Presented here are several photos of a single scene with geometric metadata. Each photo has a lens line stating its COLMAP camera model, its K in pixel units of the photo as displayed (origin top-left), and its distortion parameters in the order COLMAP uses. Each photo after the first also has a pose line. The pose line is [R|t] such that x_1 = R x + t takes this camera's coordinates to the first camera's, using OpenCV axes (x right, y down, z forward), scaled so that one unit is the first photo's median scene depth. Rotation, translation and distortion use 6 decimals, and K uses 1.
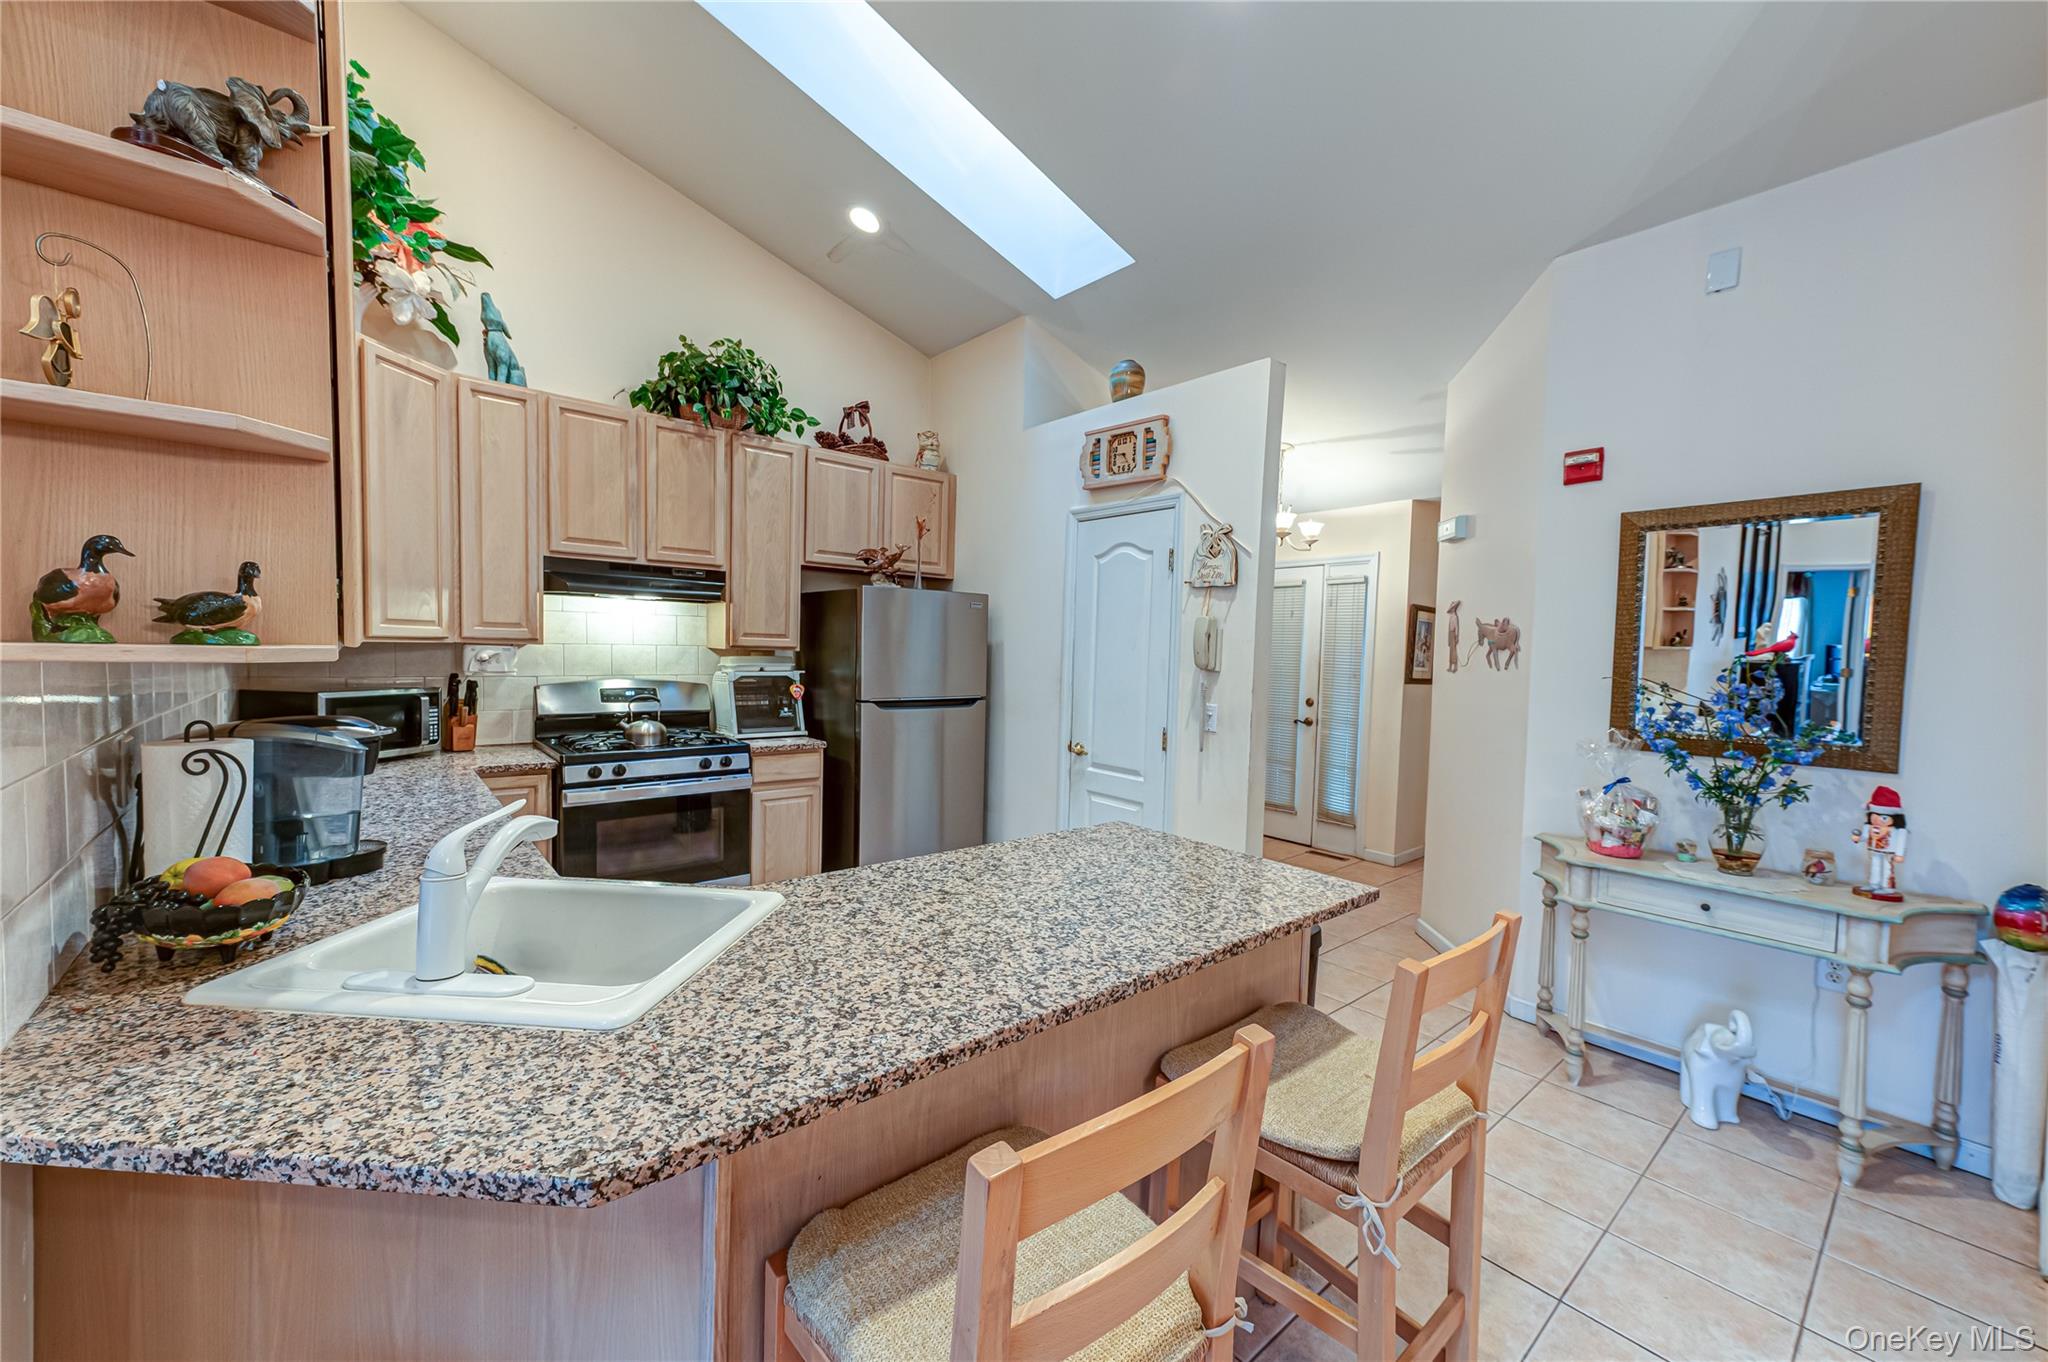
lens RADIAL K [[787.7, 0, 1031.5], [0, 787.7, 689.1], [0, 0, 1]] dist [0.016131, -0.000696]
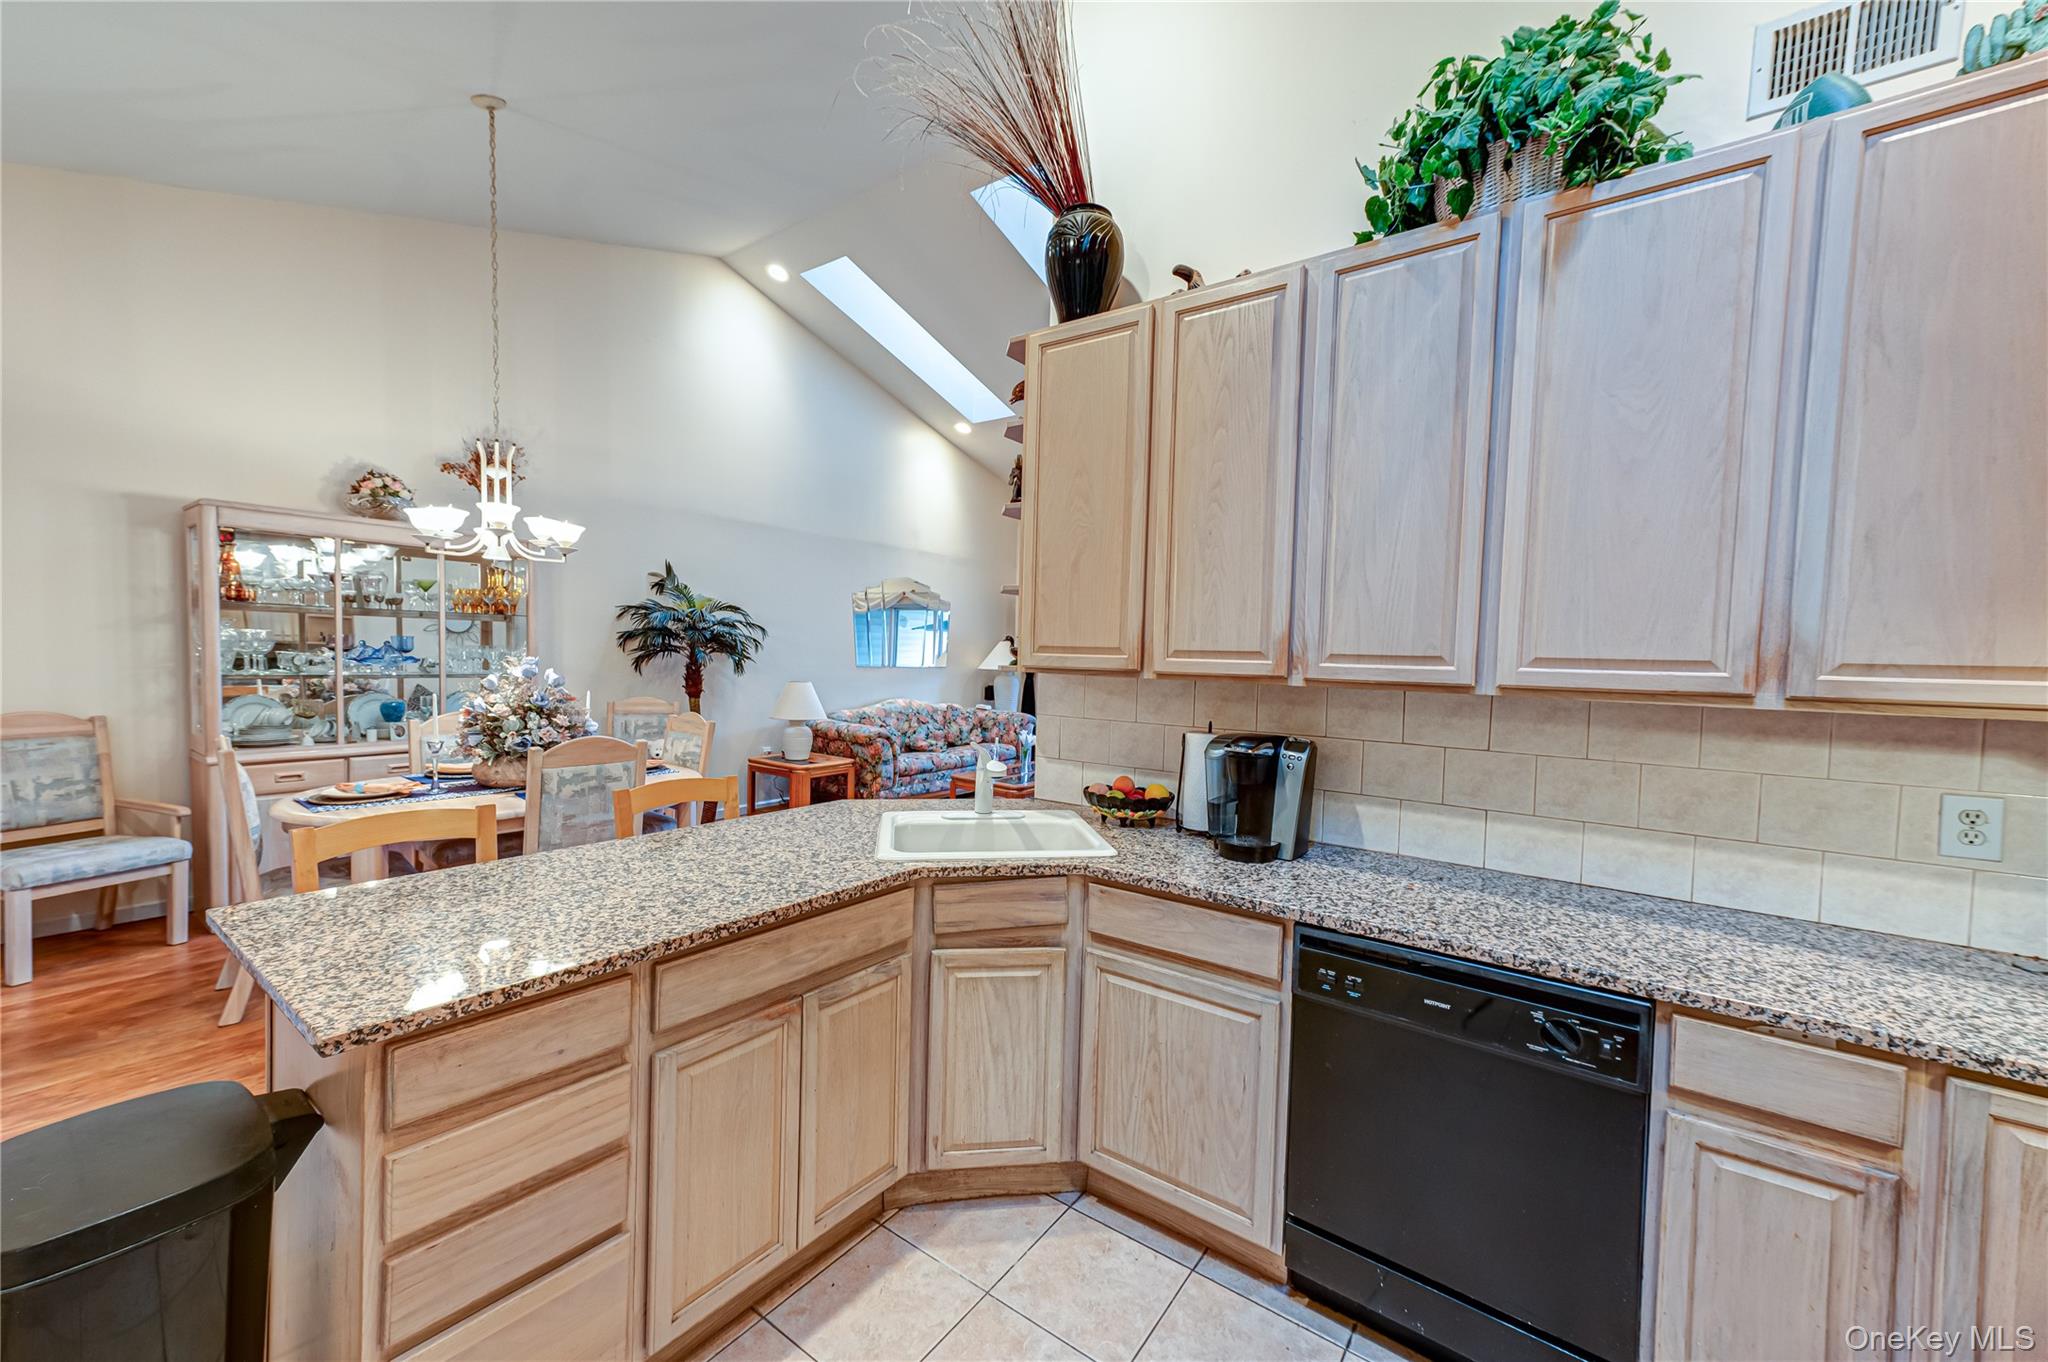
lens RADIAL K [[787.7, 0, 1031.5], [0, 787.7, 689.1], [0, 0, 1]] dist [0.016131, -0.000696]
pose [[-0.969370, -0.041846, -0.242014, -0.126063], [-0.065870, 0.993574, 0.092041, -0.075580], [0.236608, 0.105163, -0.965897, 1.213155]]
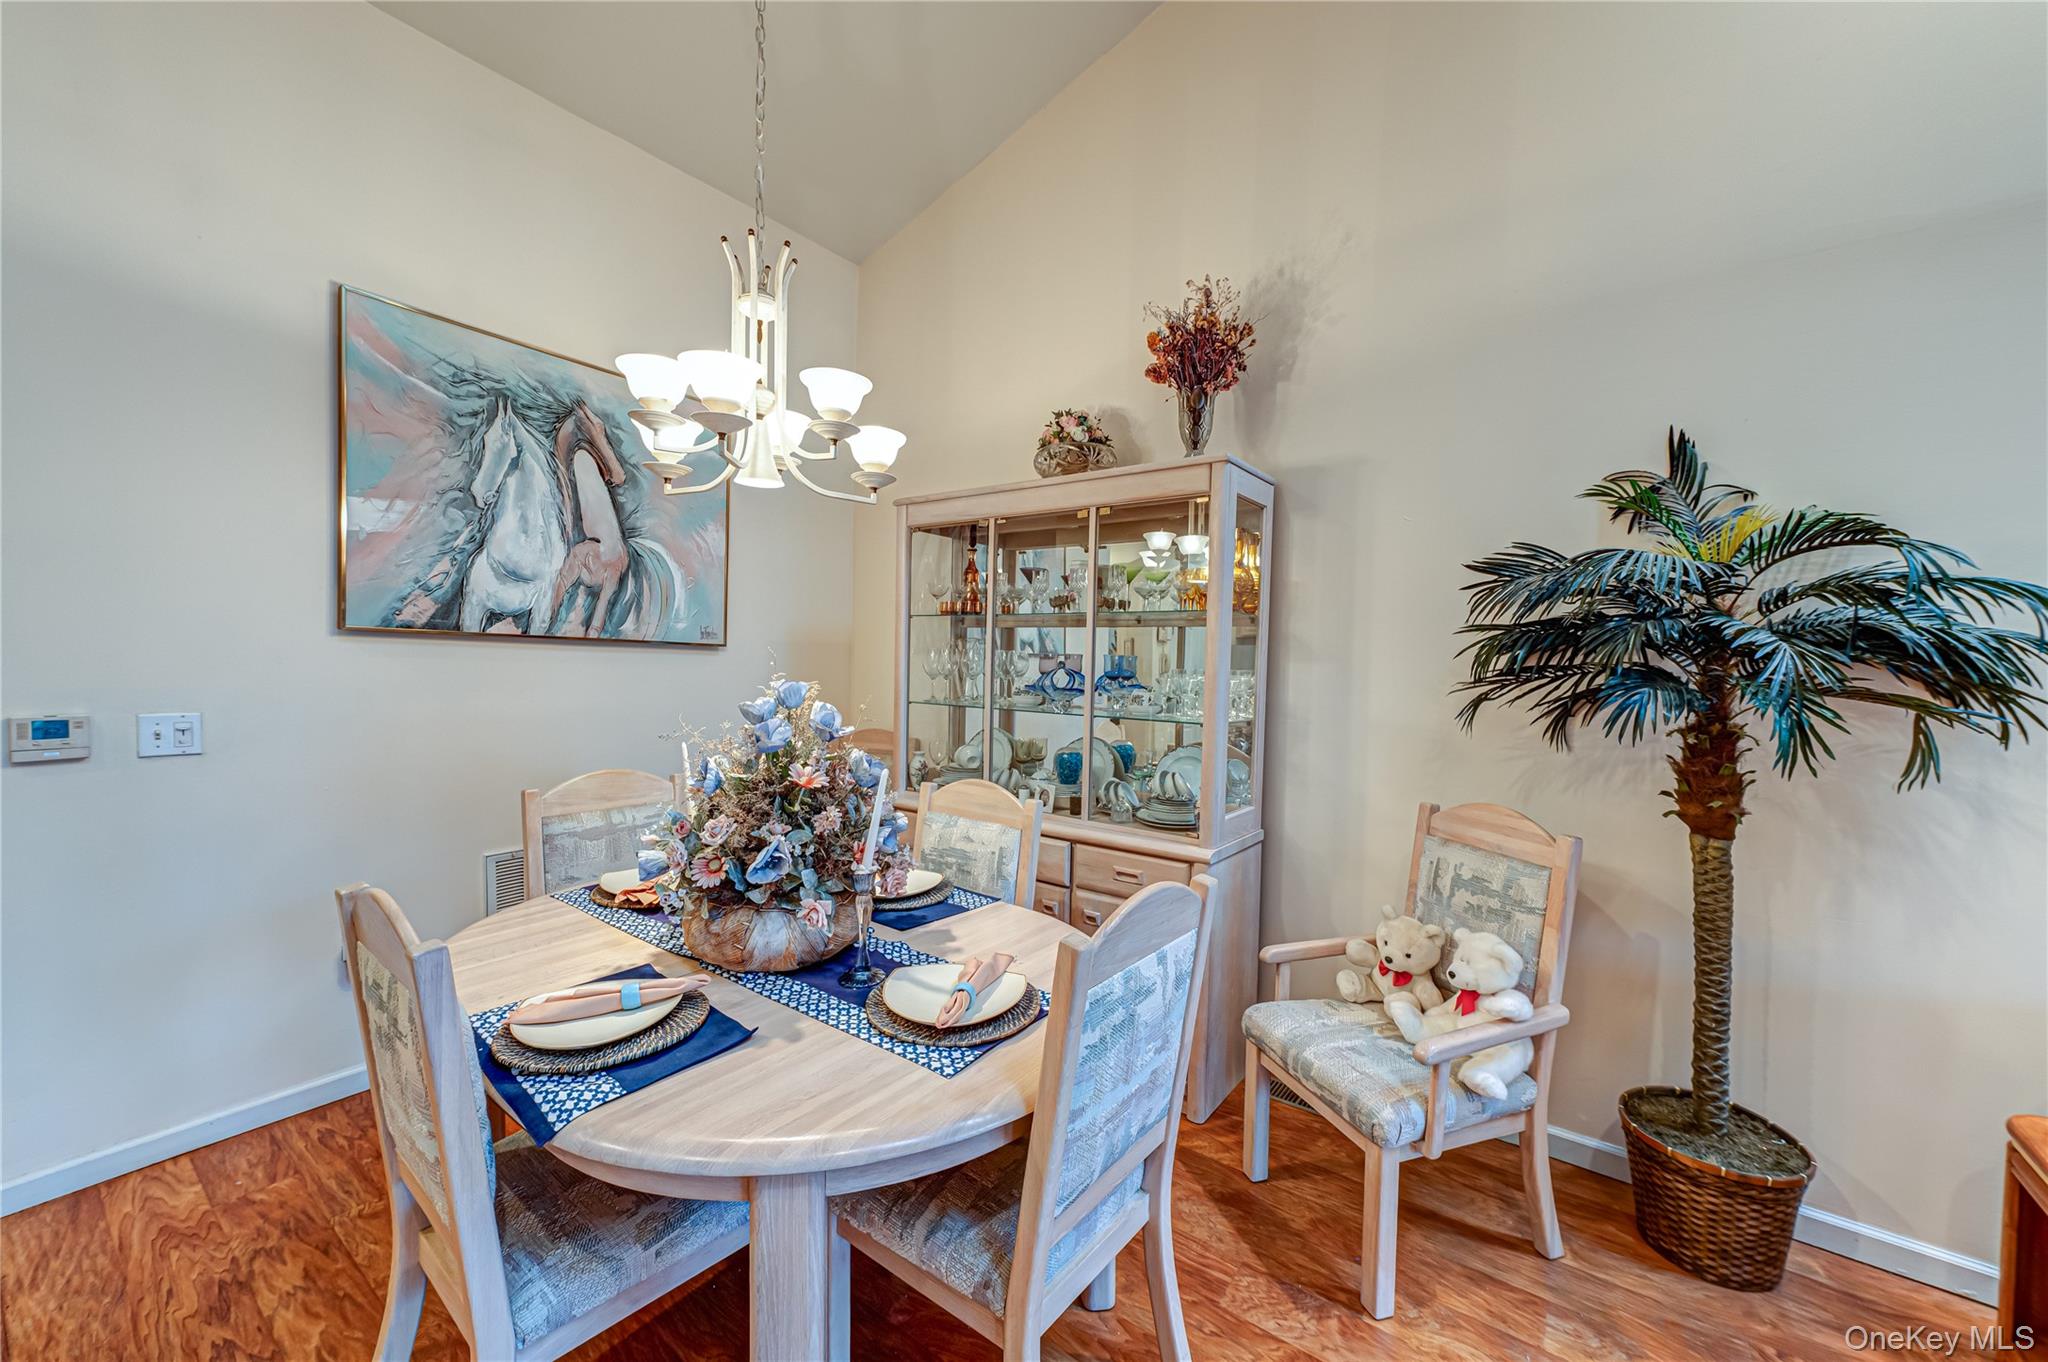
lens RADIAL K [[787.7, 0, 1031.5], [0, 787.7, 689.1], [0, 0, 1]] dist [0.016131, -0.000696]
pose [[-0.233339, -0.075039, 0.969496, -0.274495], [0.022914, 0.996317, 0.082630, 0.005594], [-0.972125, 0.041496, -0.230760, -0.271959]]
